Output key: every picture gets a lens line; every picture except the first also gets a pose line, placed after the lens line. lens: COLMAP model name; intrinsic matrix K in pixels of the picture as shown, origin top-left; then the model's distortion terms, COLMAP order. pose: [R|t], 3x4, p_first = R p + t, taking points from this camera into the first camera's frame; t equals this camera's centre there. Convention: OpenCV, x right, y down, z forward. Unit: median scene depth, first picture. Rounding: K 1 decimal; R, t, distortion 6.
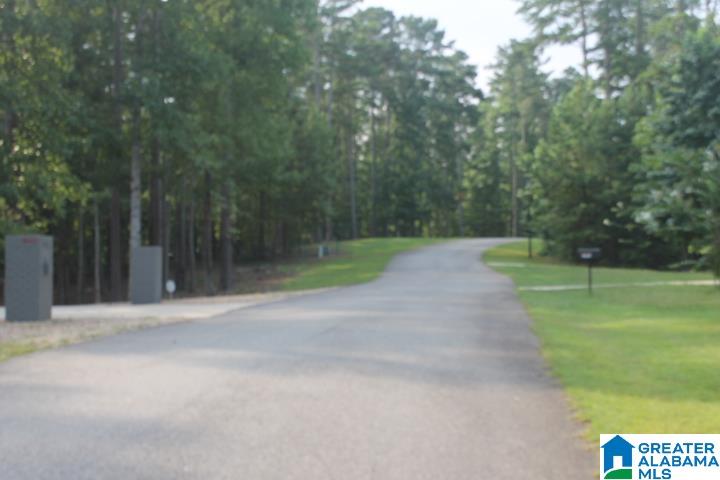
lens RADIAL K [[1342.8, 0, 360.0], [0, 1342.8, 240.0], [0, 0, 1]] dist [-0.017813, -0.013595]
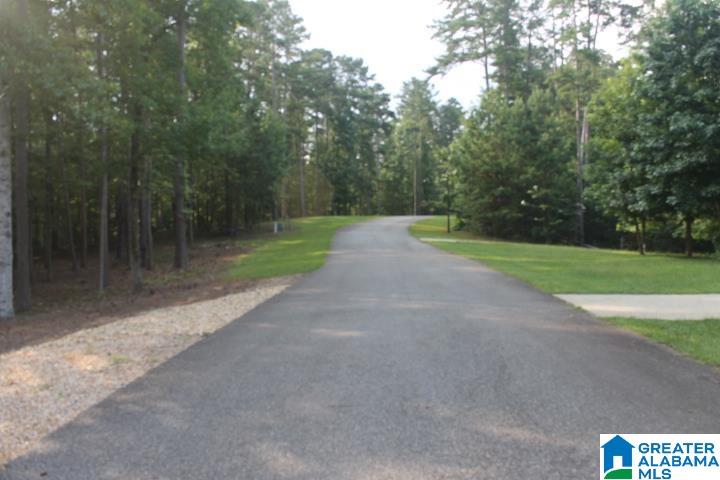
lens RADIAL K [[590.0, 0, 360.0], [0, 590.0, 240.0], [0, 0, 1]] dist [-0.155895, 0.000718]
pose [[0.995865, -0.006779, 0.090597, -0.001161], [0.002979, 0.999113, 0.042009, -0.002094], [-0.090801, -0.041565, 0.995001, 0.393543]]
